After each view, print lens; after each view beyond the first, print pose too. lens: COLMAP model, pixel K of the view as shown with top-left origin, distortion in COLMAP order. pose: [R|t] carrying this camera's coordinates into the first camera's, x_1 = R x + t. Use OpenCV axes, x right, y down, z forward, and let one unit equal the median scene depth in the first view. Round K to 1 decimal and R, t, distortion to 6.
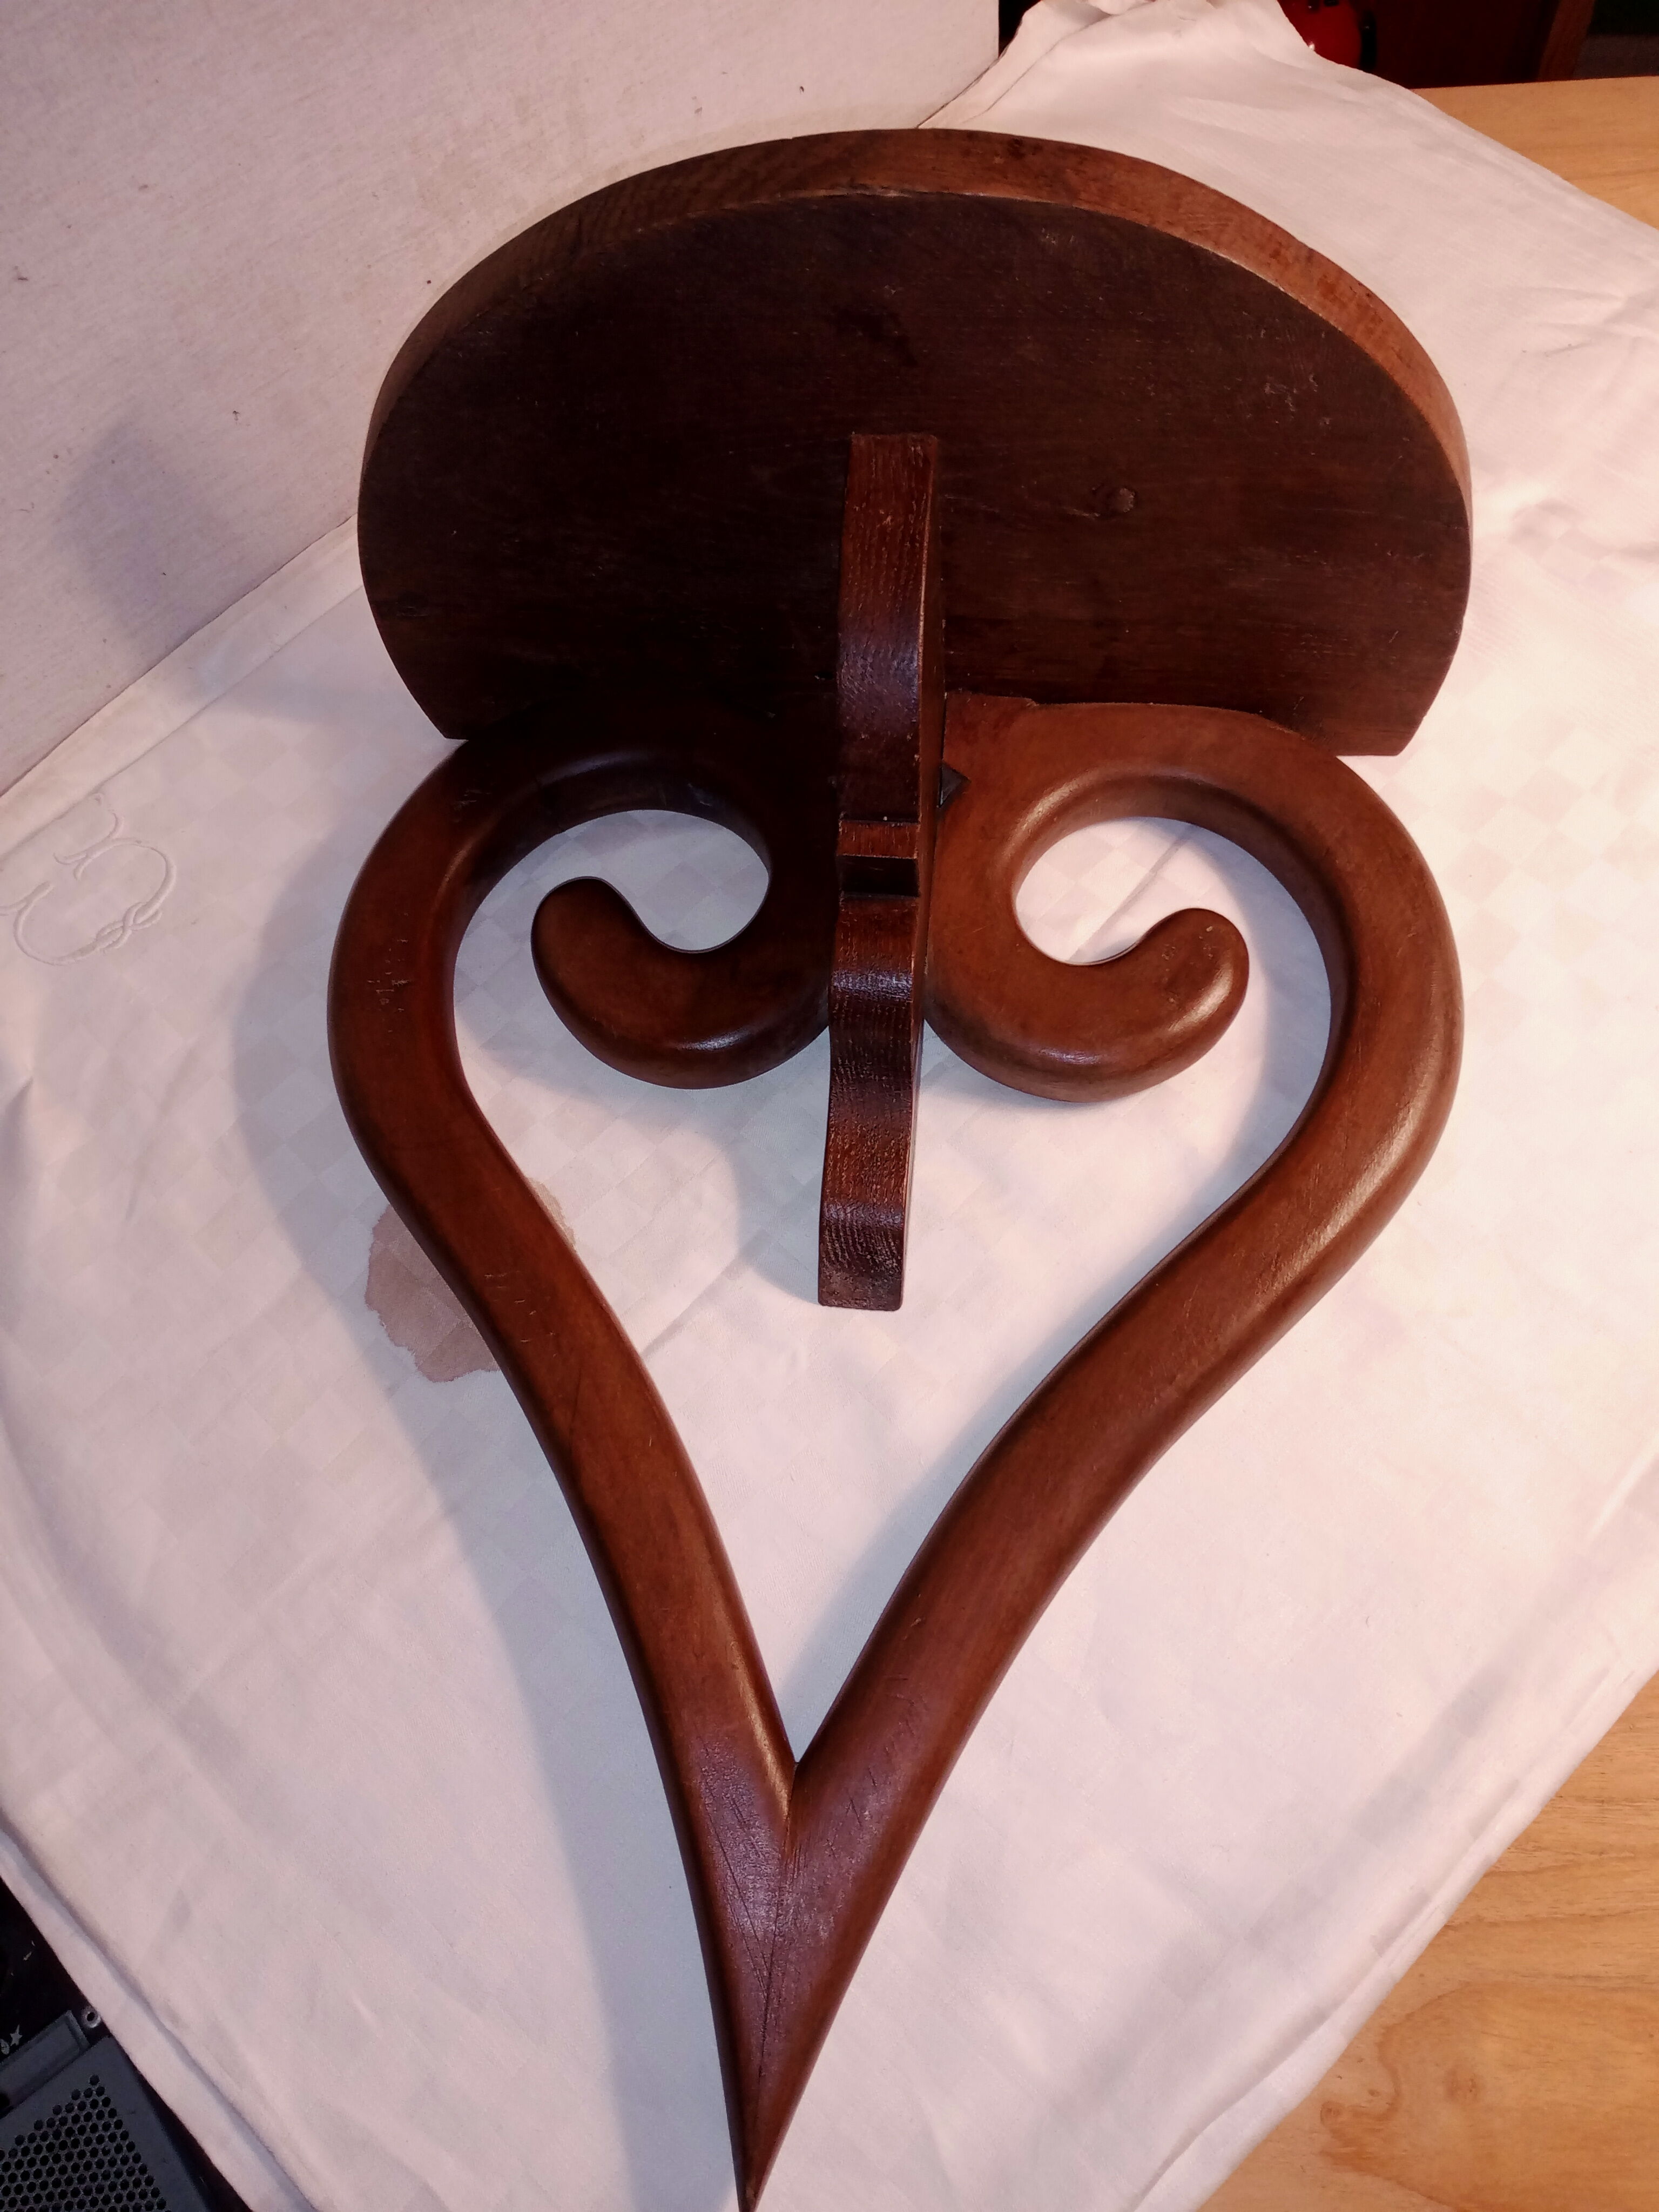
lens RADIAL K [[1778.1, 0, 839.0], [0, 1778.1, 1157.9], [0, 0, 1]] dist [0.072397, -0.143047]
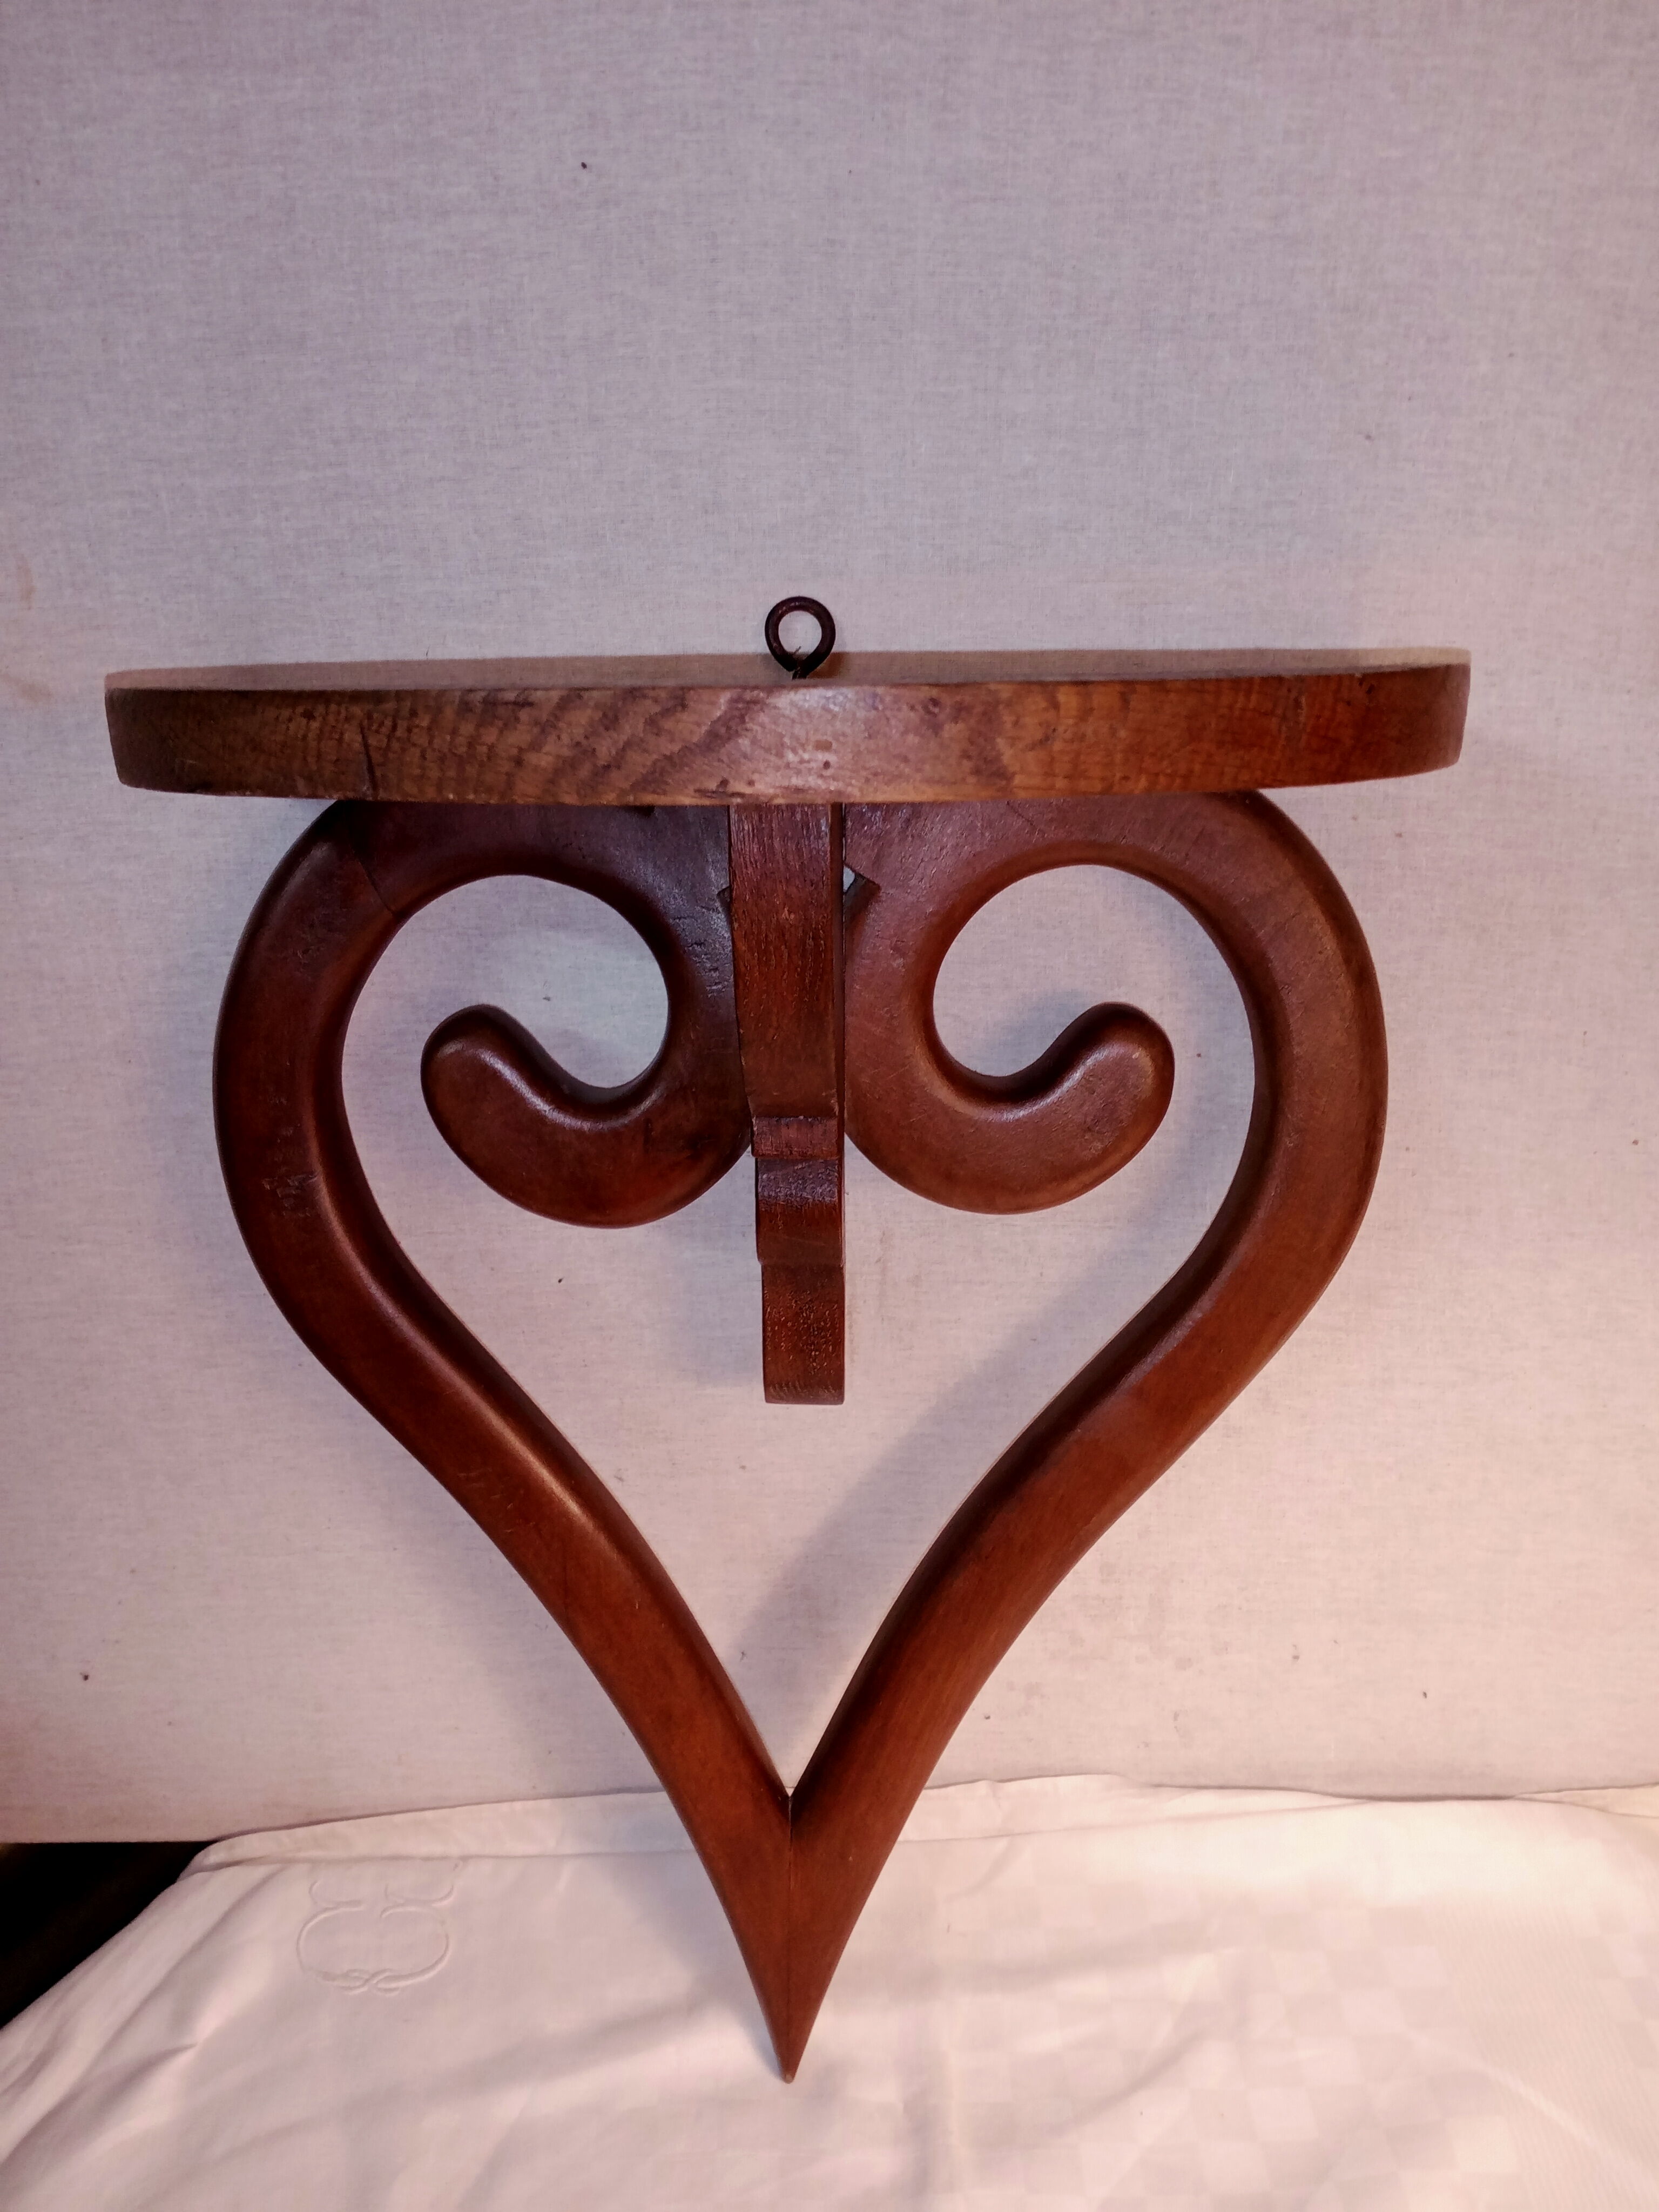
lens RADIAL K [[1778.1, 0, 839.0], [0, 1778.1, 1157.9], [0, 0, 1]] dist [0.072397, -0.143047]
pose [[0.994687, -0.098016, 0.031468, 0.013431], [0.060691, 0.805264, 0.589802, -0.688236], [-0.083150, -0.584758, 0.806935, 0.221106]]
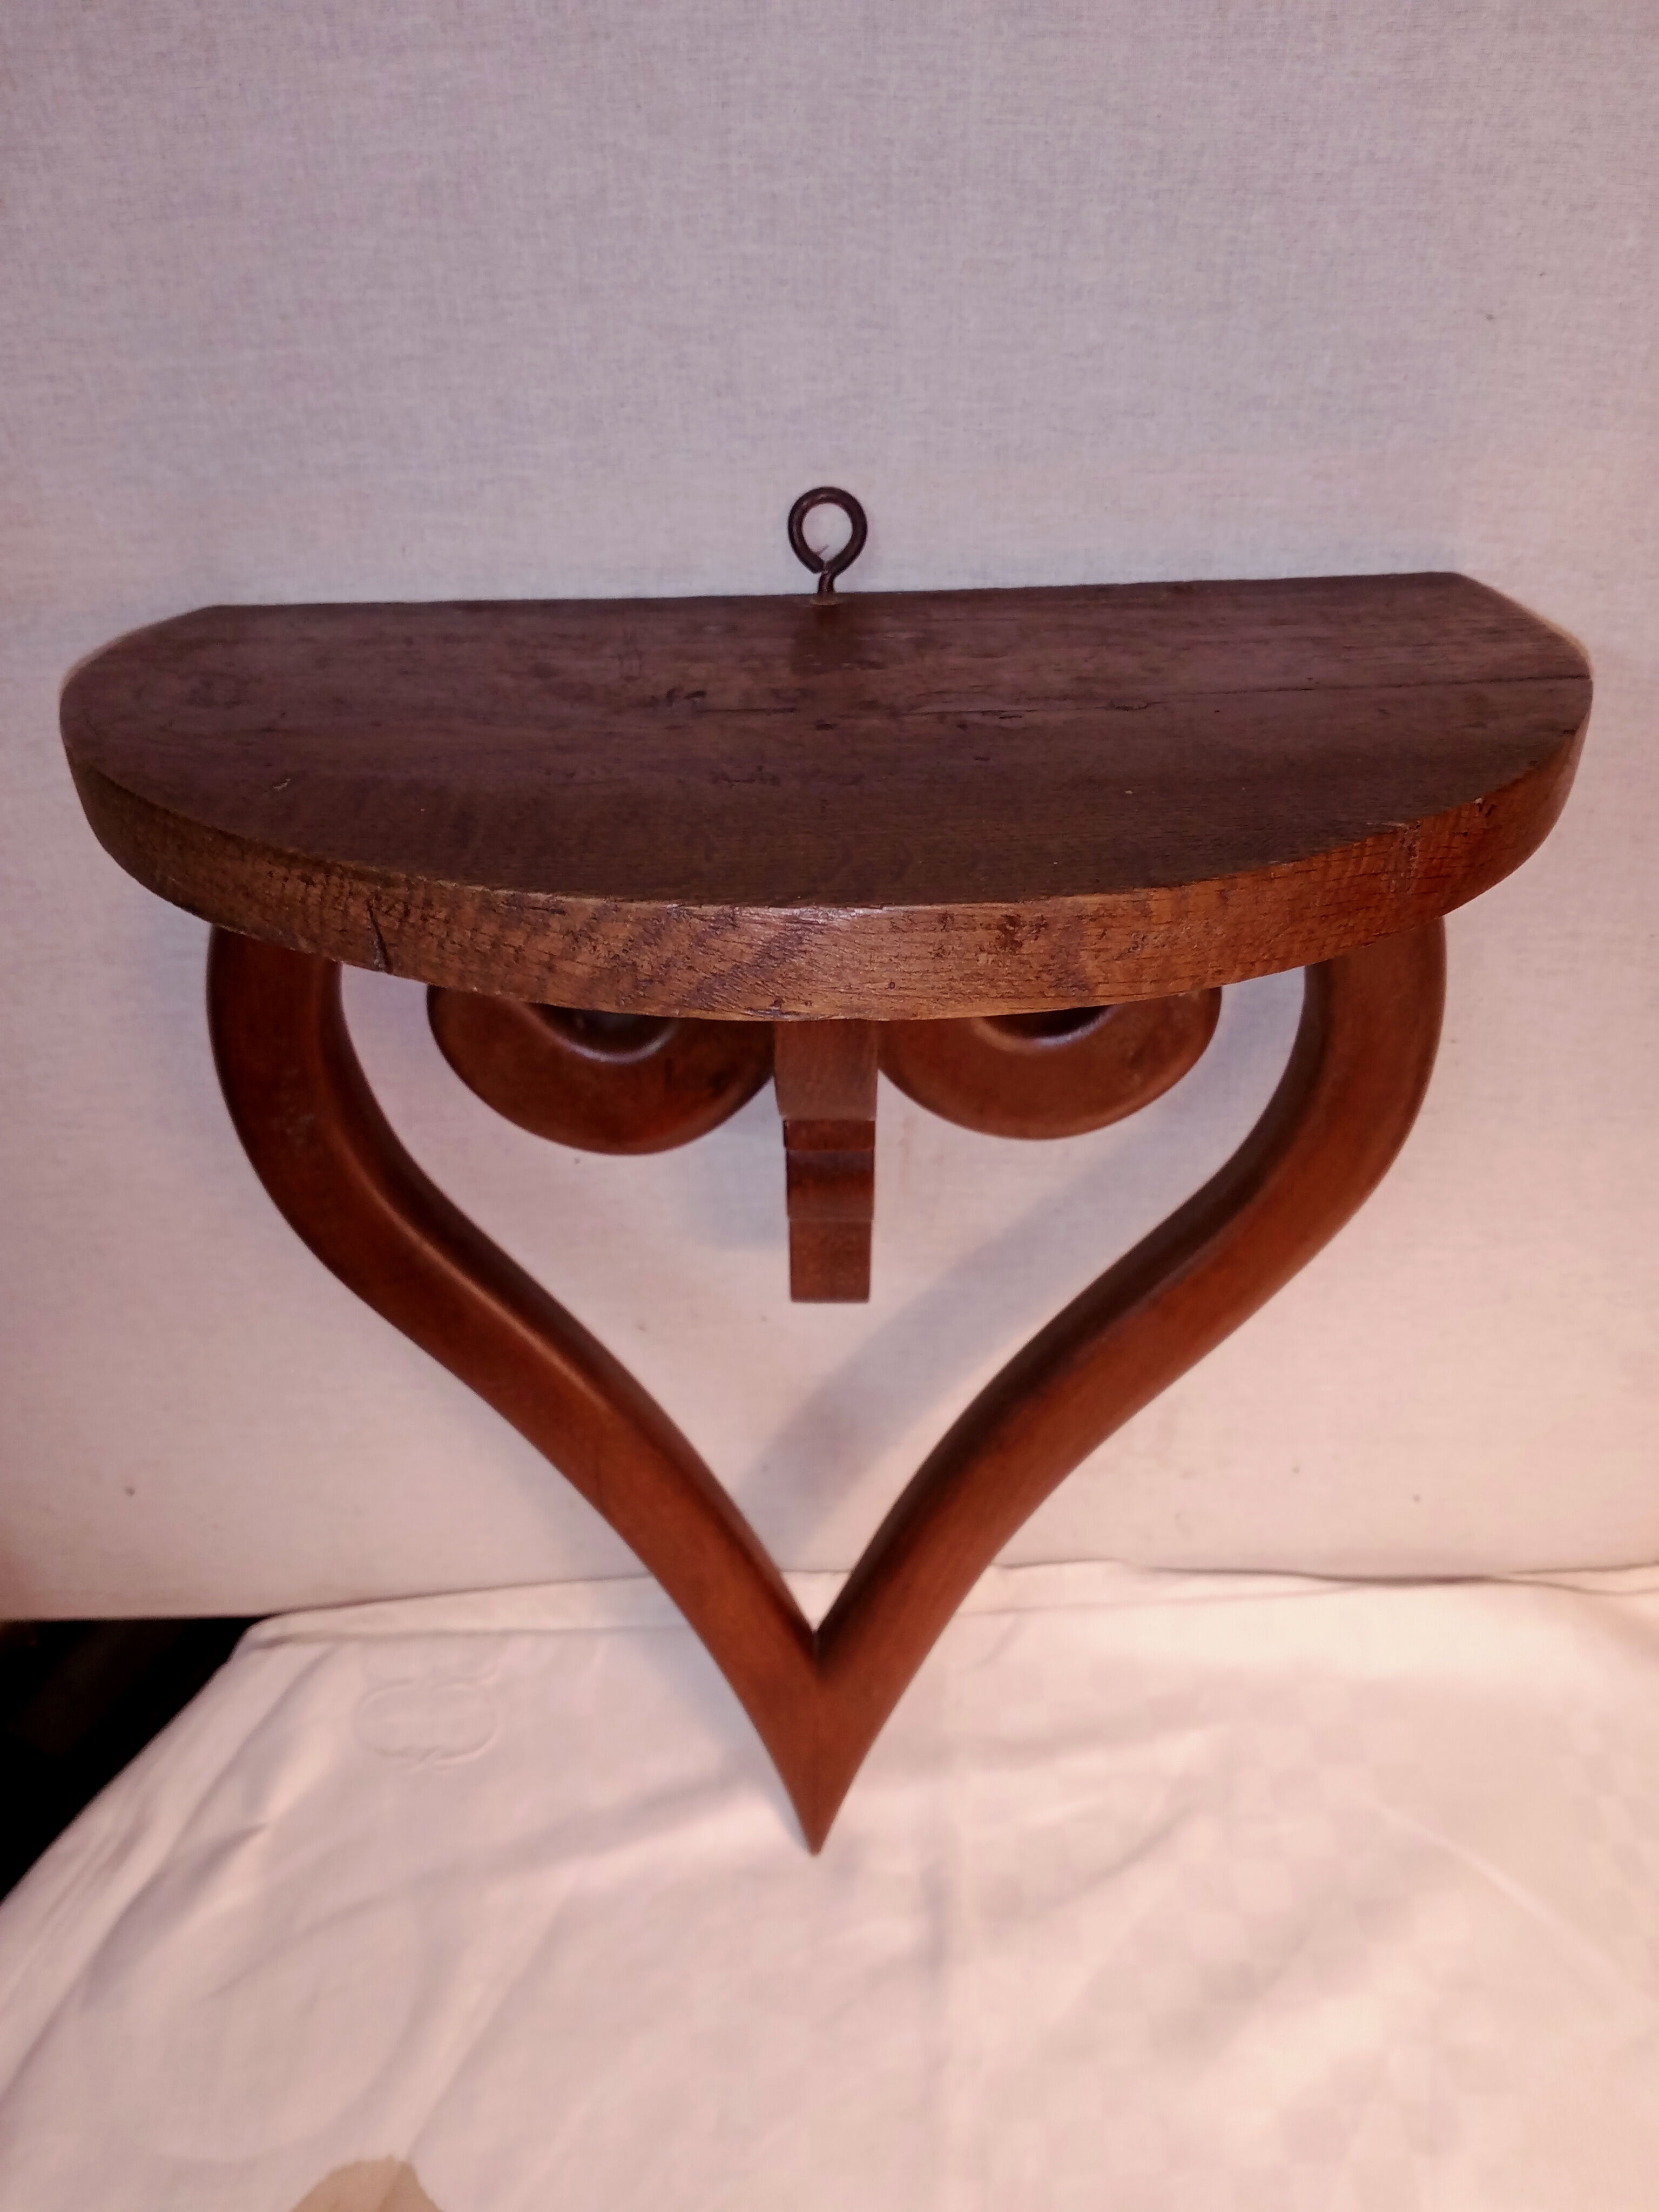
lens RADIAL K [[1778.1, 0, 839.0], [0, 1778.1, 1157.9], [0, 0, 1]] dist [0.072397, -0.143047]
pose [[0.993863, -0.109591, 0.015025, 0.010982], [0.056263, 0.617777, 0.784338, -0.836708], [-0.095239, -0.778679, 0.620152, 0.410713]]
